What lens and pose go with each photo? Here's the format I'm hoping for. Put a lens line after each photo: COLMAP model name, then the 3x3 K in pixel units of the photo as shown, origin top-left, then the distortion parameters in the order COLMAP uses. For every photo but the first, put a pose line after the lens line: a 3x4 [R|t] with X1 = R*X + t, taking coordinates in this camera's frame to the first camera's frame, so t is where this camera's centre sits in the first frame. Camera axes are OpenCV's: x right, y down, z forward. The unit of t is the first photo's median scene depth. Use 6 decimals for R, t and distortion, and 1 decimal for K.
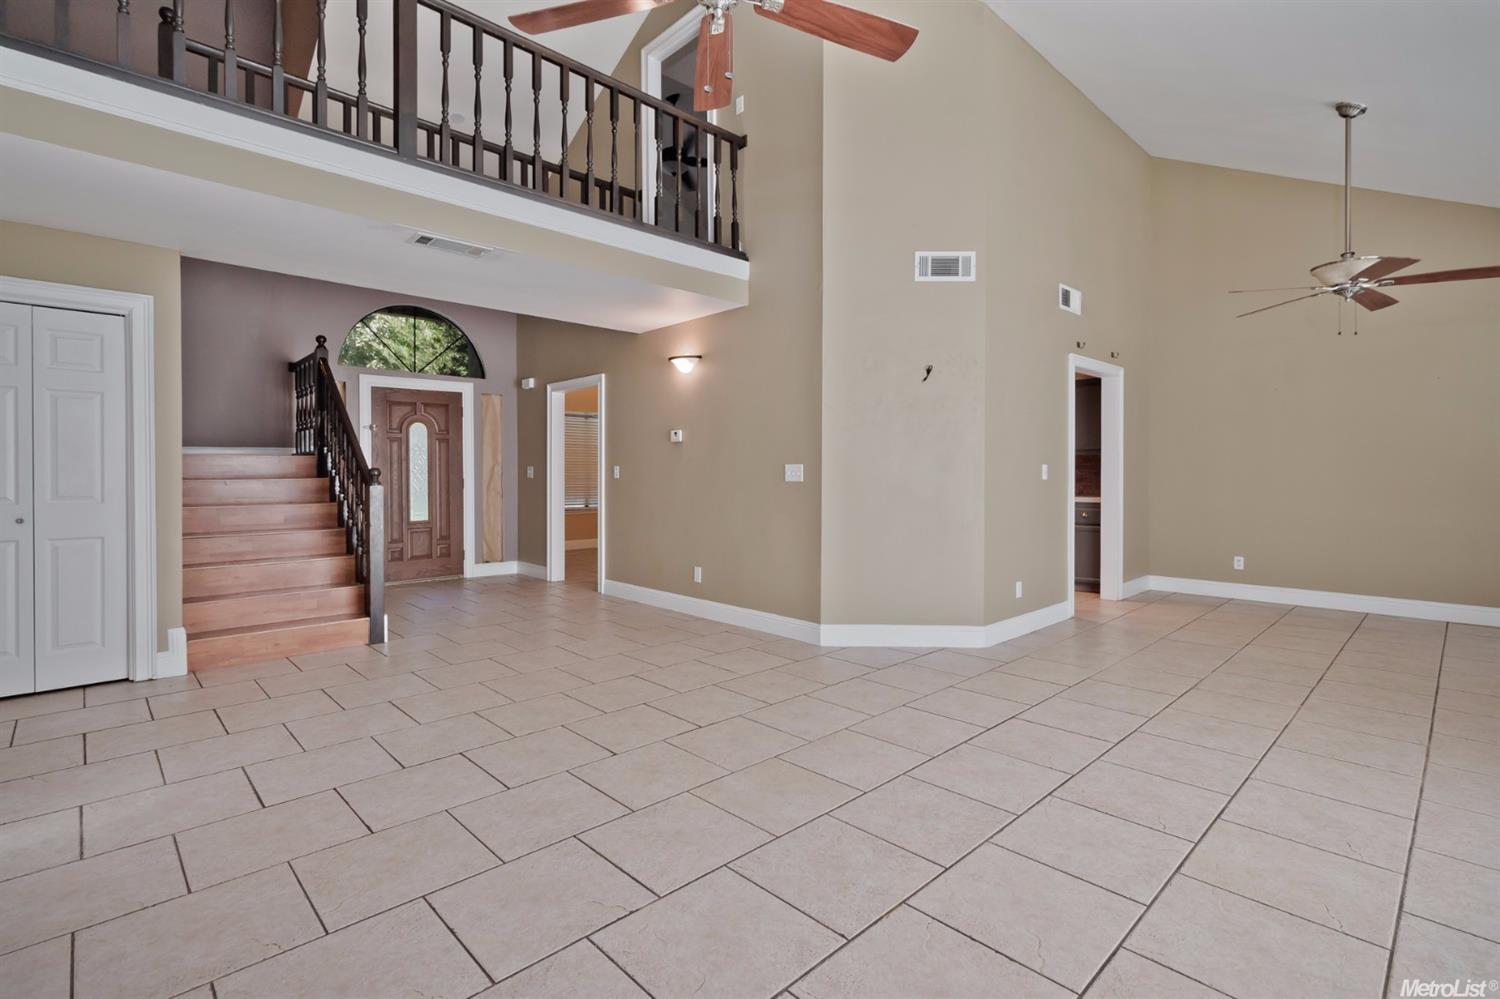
lens RADIAL K [[682.3, 0, 754.0], [0, 682.3, 473.6], [0, 0, 1]] dist [0.001534, 0.000197]
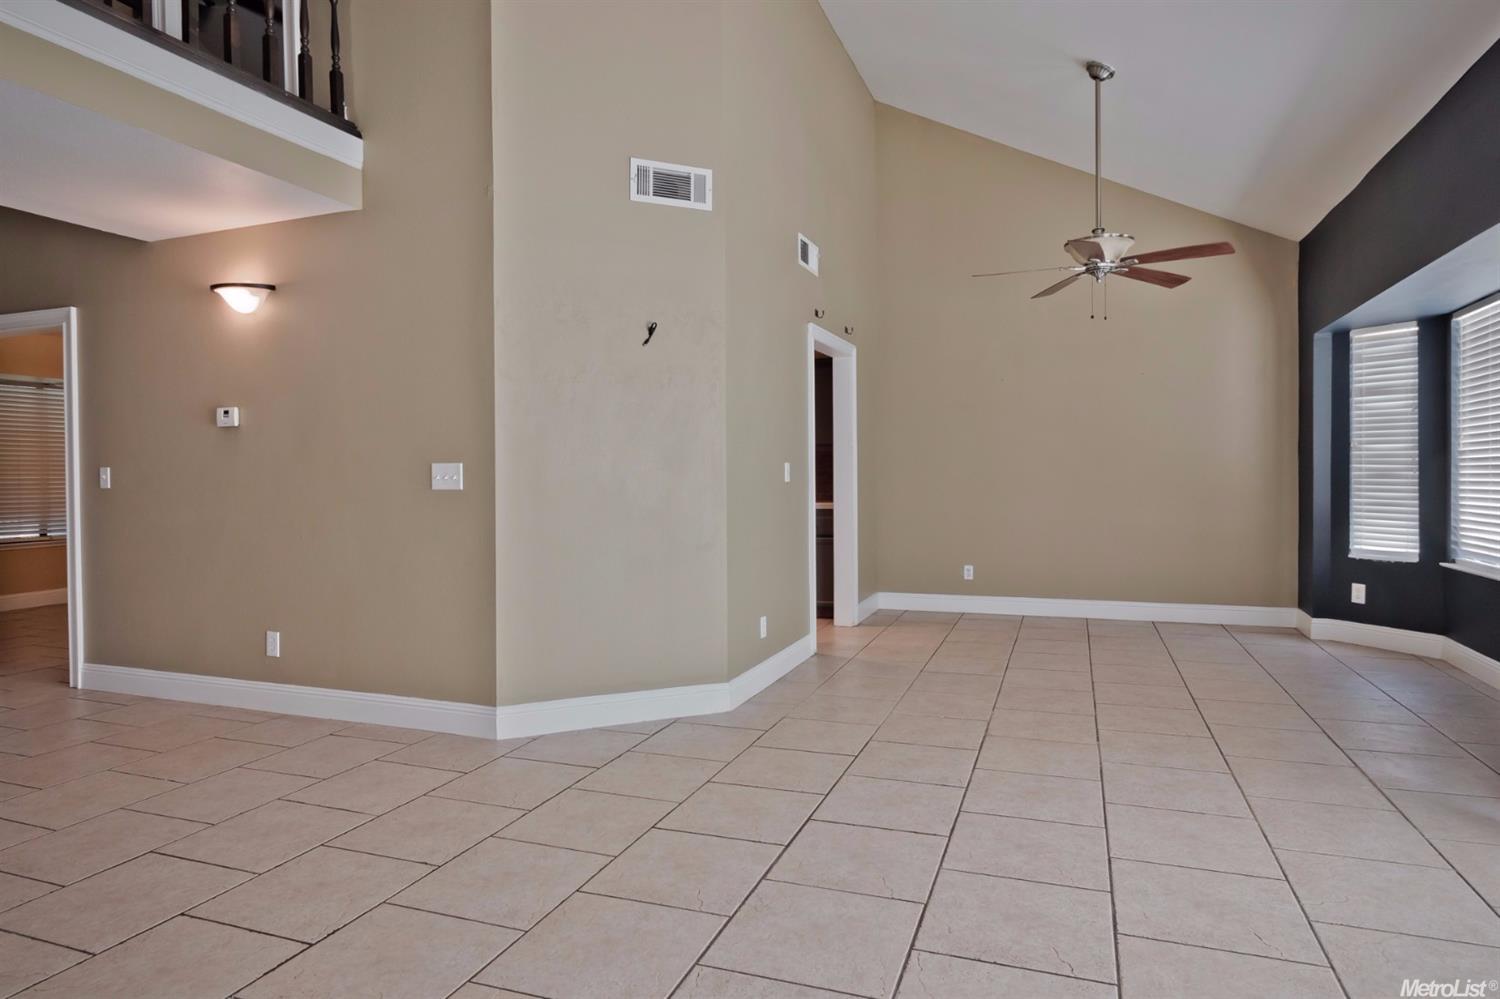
lens RADIAL K [[845.1, 0, 756.9], [0, 845.1, 484.8], [0, 0, 1]] dist [-0.001609, -0.000266]
pose [[0.895623, -0.013922, 0.444597, -0.030617], [0.008940, 0.999872, 0.013301, -0.001060], [-0.444725, -0.007938, 0.895632, 0.137433]]
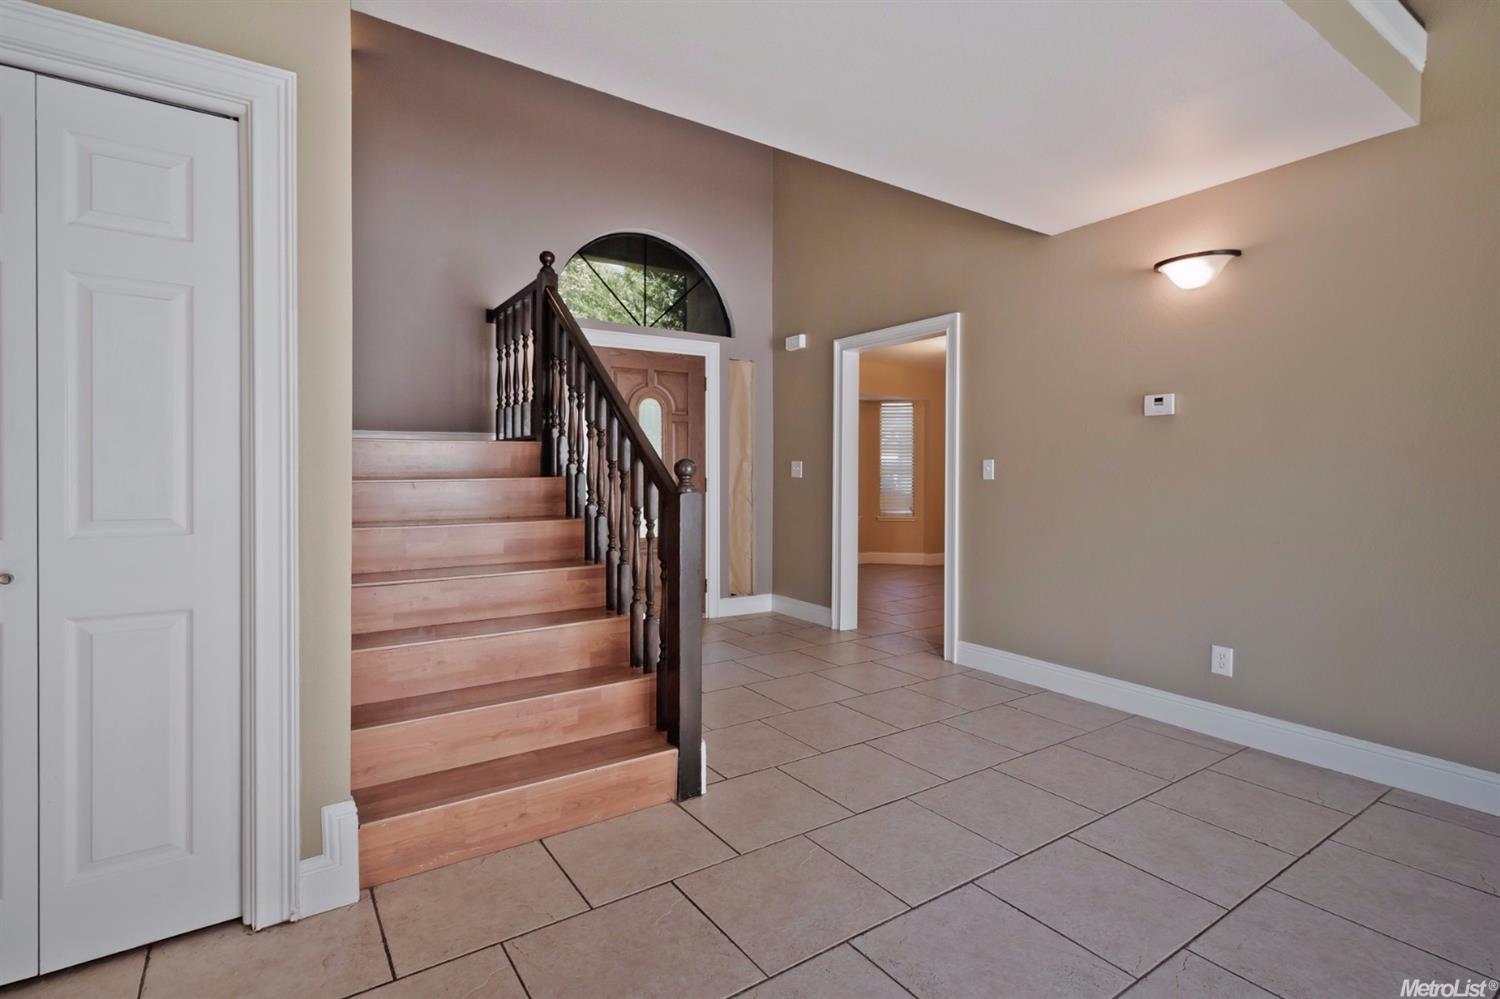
lens RADIAL K [[729.5, 0, 810.3], [0, 729.5, 470.7], [0, 0, 1]] dist [0.002929, 0.000822]
pose [[0.992258, 0.003706, -0.124138, -0.352854], [-0.003953, 0.999991, -0.001746, 0.000704], [0.124131, 0.002223, 0.992263, 0.412870]]
